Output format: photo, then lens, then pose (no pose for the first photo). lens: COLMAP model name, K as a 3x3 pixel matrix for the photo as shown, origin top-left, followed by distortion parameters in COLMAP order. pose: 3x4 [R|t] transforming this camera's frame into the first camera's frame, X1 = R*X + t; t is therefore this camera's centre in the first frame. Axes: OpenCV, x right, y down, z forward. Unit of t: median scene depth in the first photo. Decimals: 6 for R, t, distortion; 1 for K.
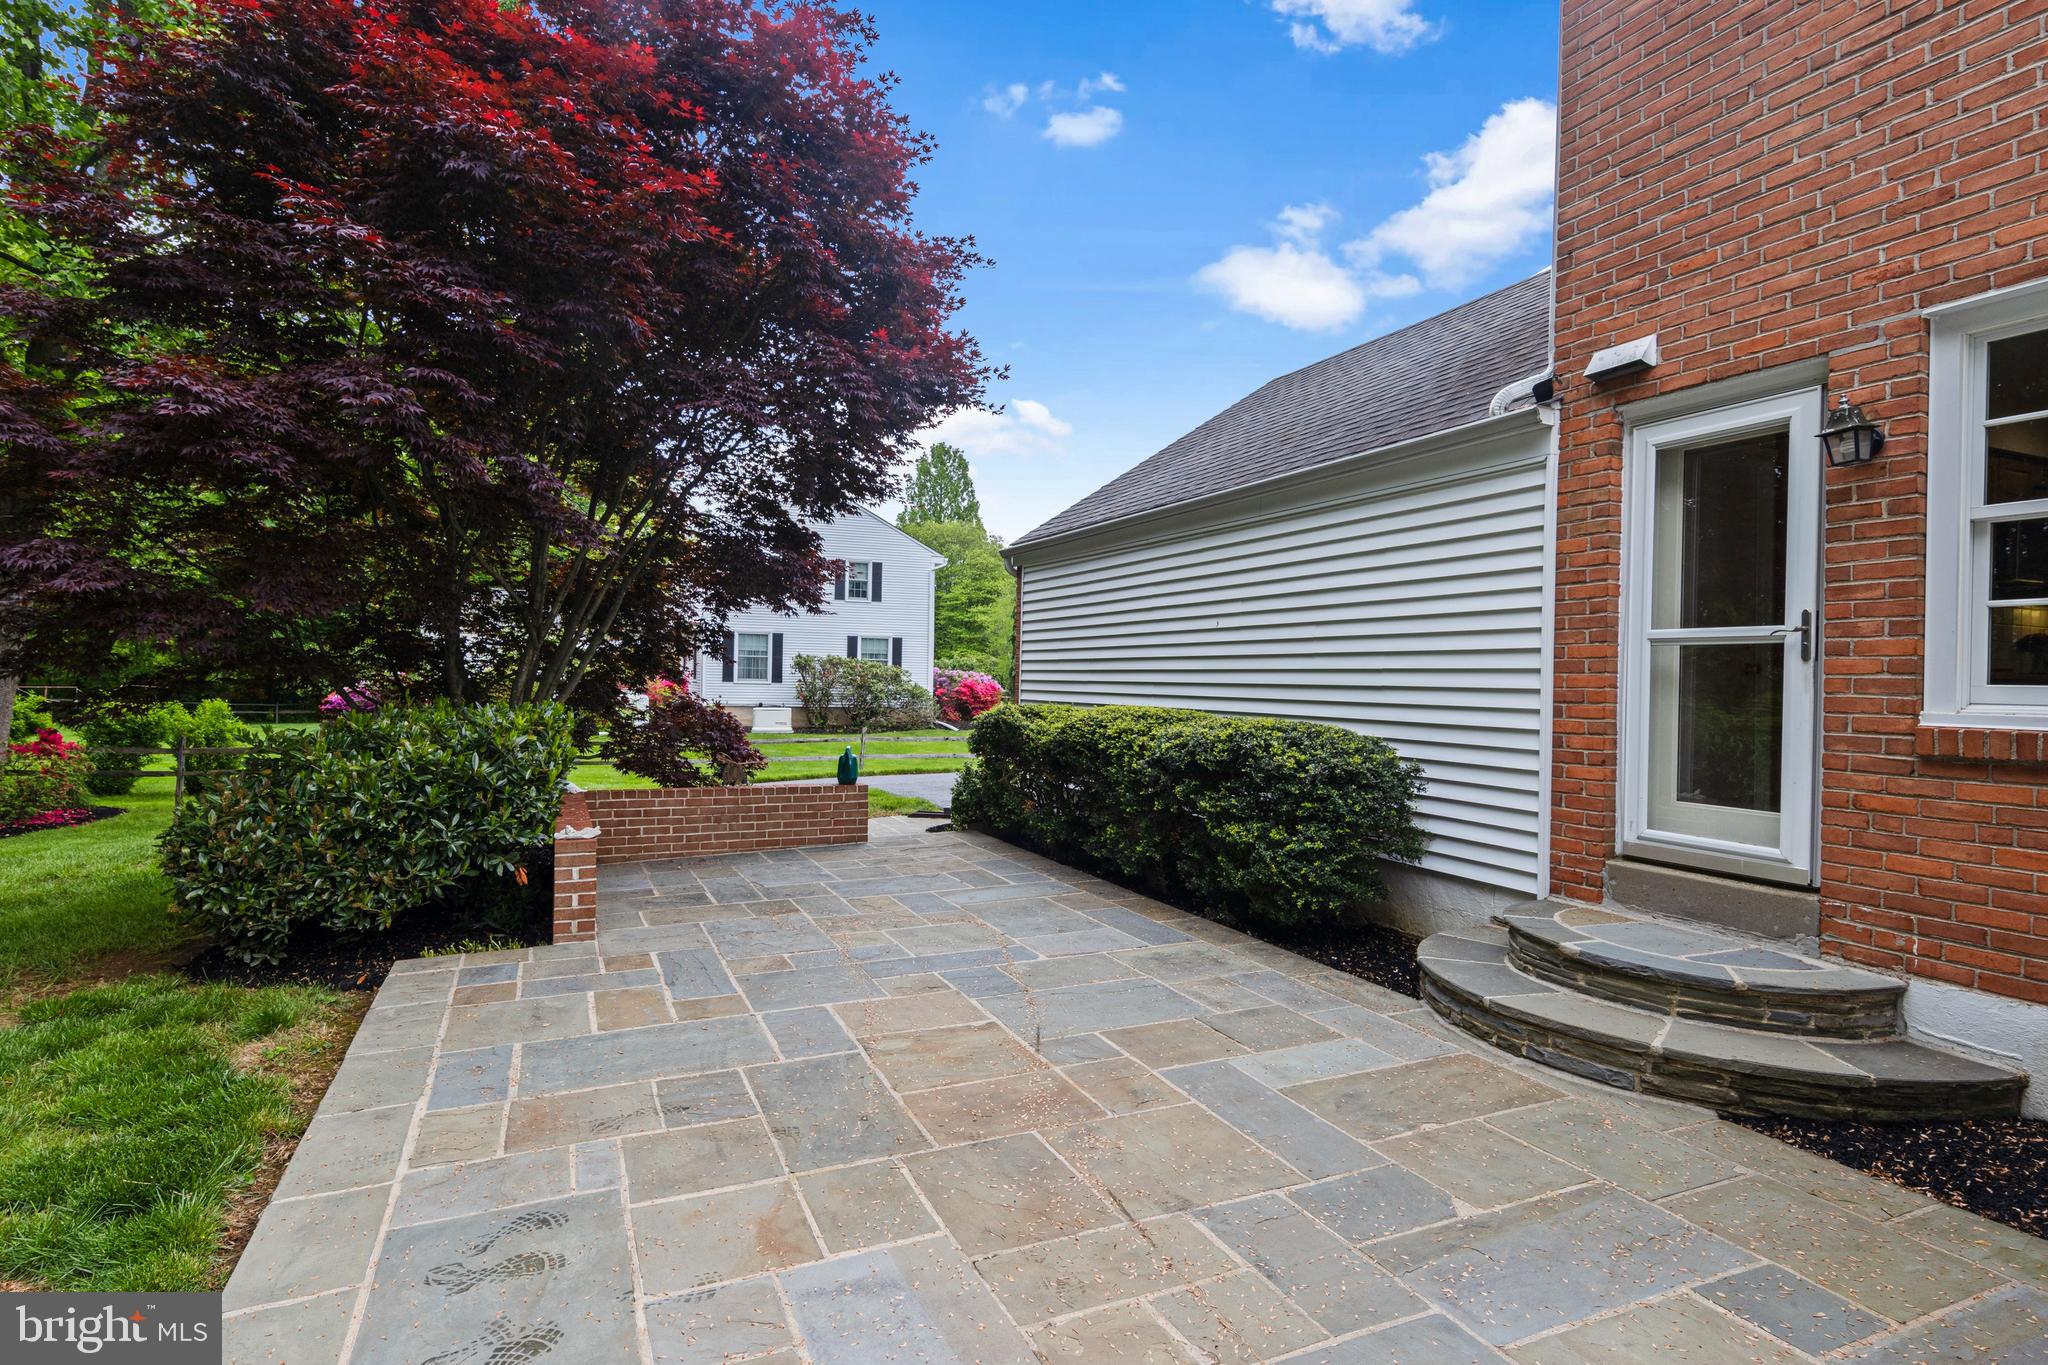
lens RADIAL K [[1056.3, 0, 1024.1], [0, 1056.3, 684.8], [0, 0, 1]] dist [0.012555, -0.000505]
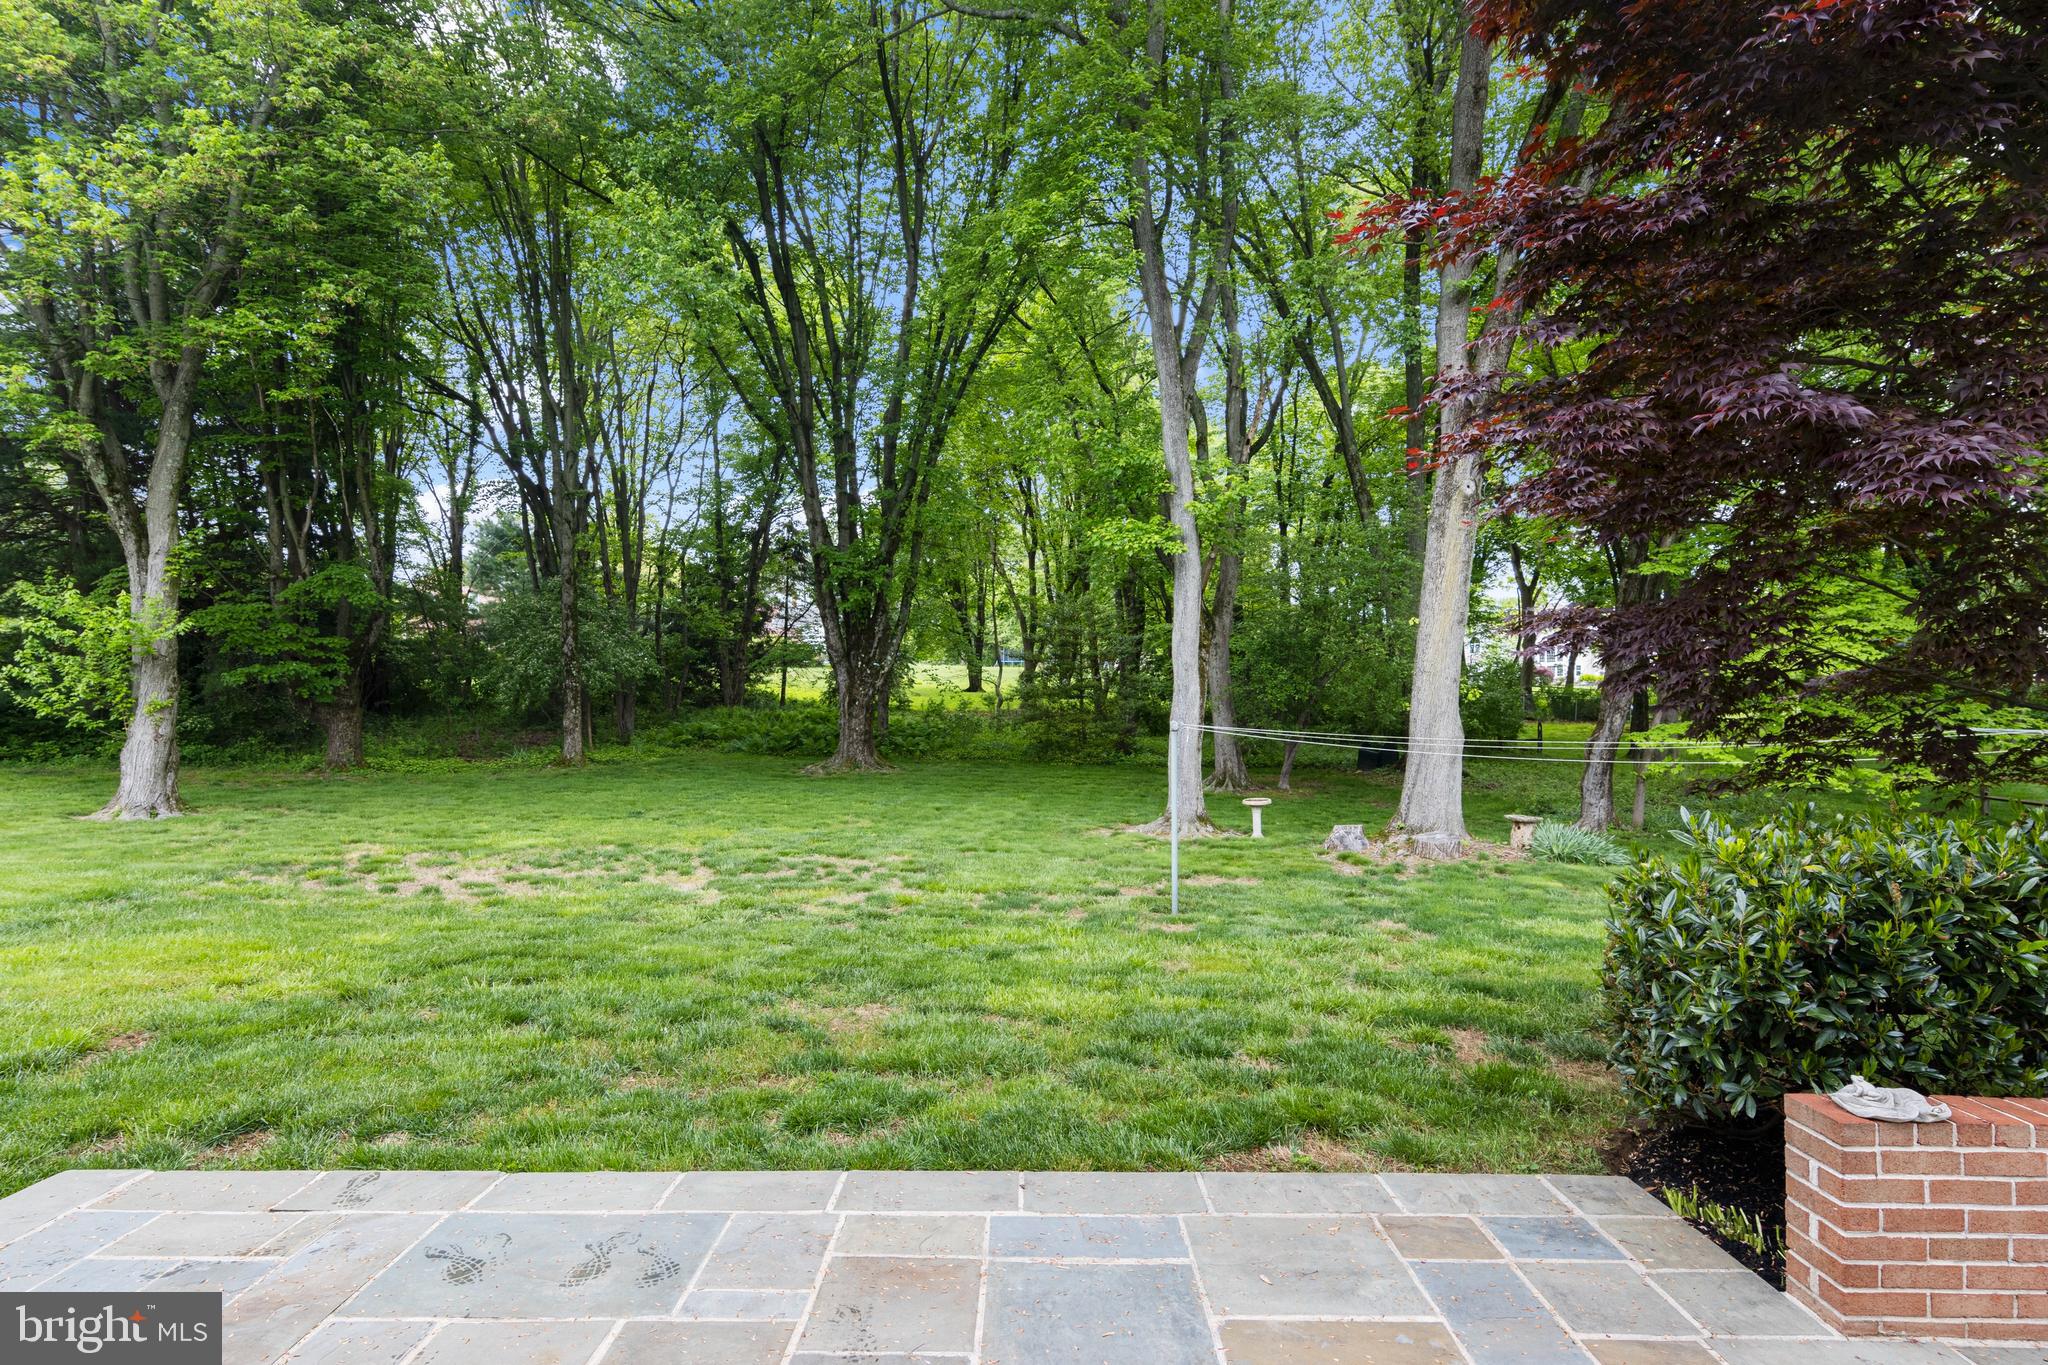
lens RADIAL K [[1056.3, 0, 1024.1], [0, 1056.3, 684.8], [0, 0, 1]] dist [0.012555, -0.000505]
pose [[-0.413613, -0.024219, -0.910131, 0.252258], [-0.010284, 0.999707, -0.021929, -0.046426], [0.910395, 0.000289, -0.413740, 1.181010]]
